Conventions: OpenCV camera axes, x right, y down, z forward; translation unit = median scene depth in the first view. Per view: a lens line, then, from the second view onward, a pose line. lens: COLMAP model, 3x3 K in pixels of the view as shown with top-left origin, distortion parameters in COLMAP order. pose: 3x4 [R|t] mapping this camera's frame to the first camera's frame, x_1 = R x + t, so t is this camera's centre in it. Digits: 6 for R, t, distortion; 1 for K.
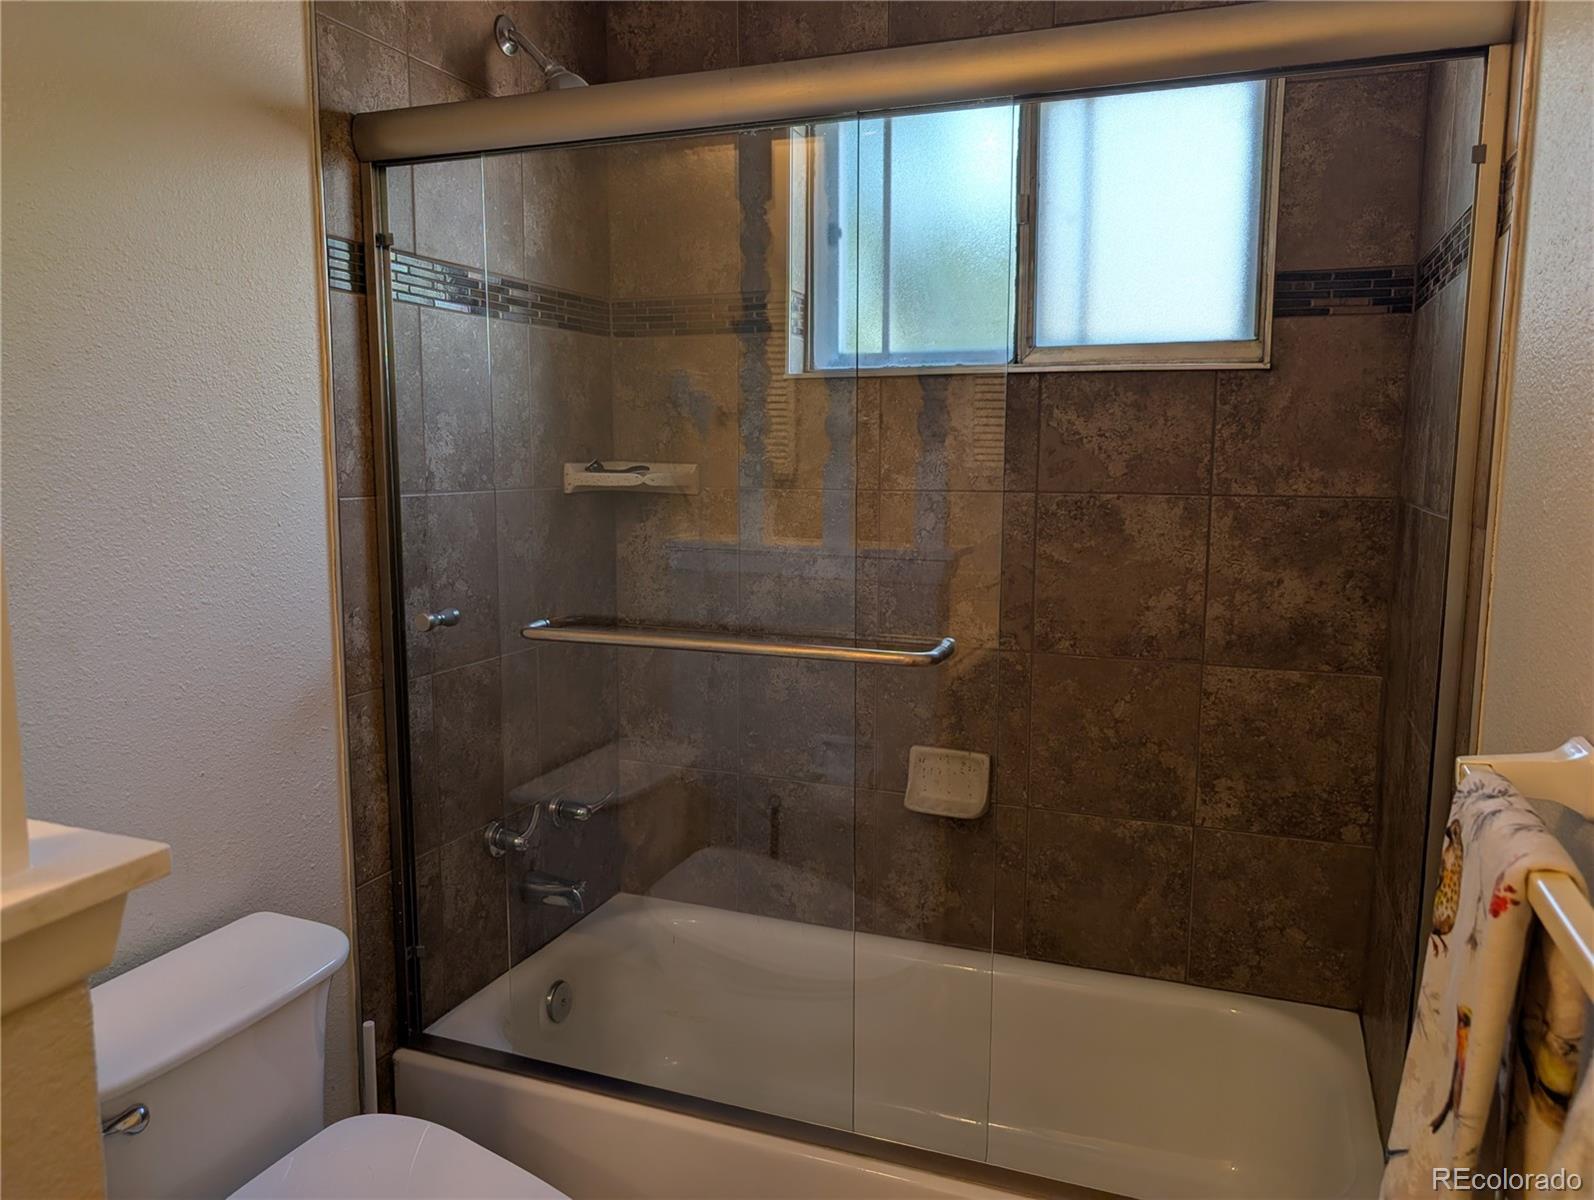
lens RADIAL K [[1114.8, 0, 797.0], [0, 1114.8, 600.0], [0, 0, 1]] dist [-0.000555, -0.000053]
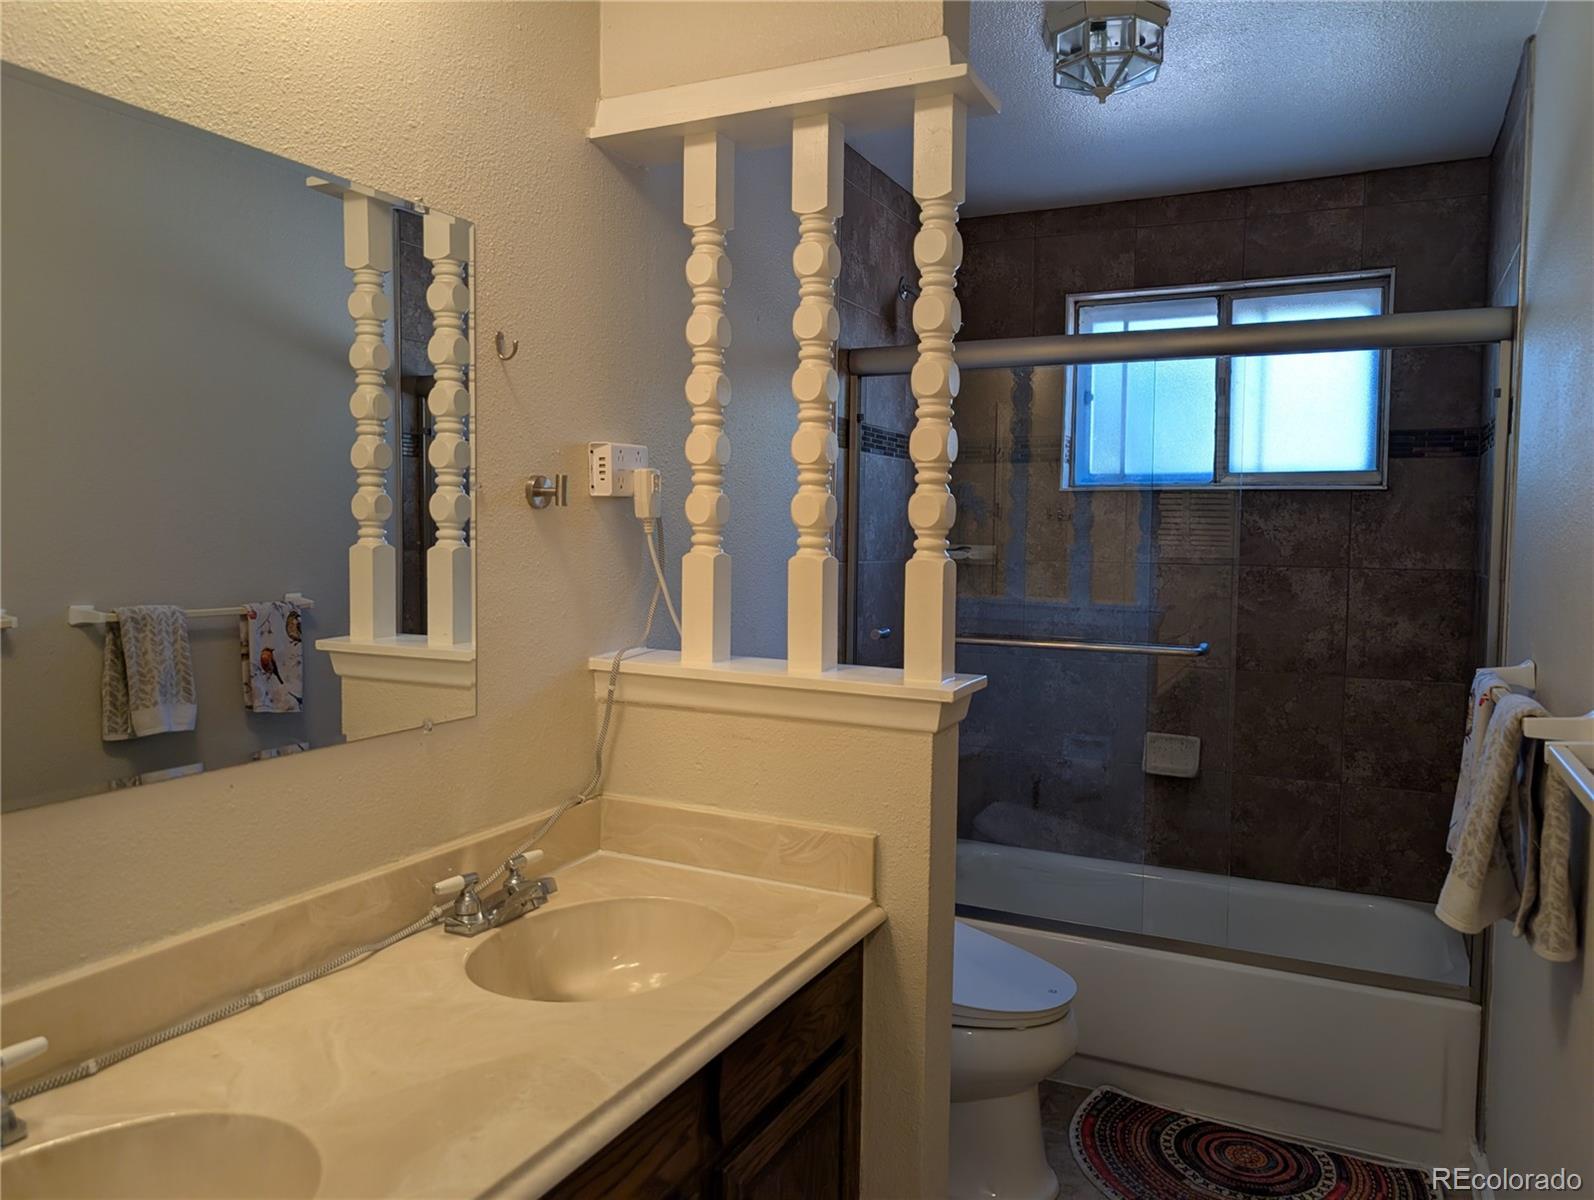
lens RADIAL K [[1122.4, 0, 797.0], [0, 1122.4, 600.0], [0, 0, 1]] dist [0.004996, 0.005627]
pose [[0.997296, 0.010892, -0.072675, -0.285481], [-0.016083, 0.997330, -0.071231, 0.075101], [0.071705, 0.072207, 0.994809, -0.621026]]
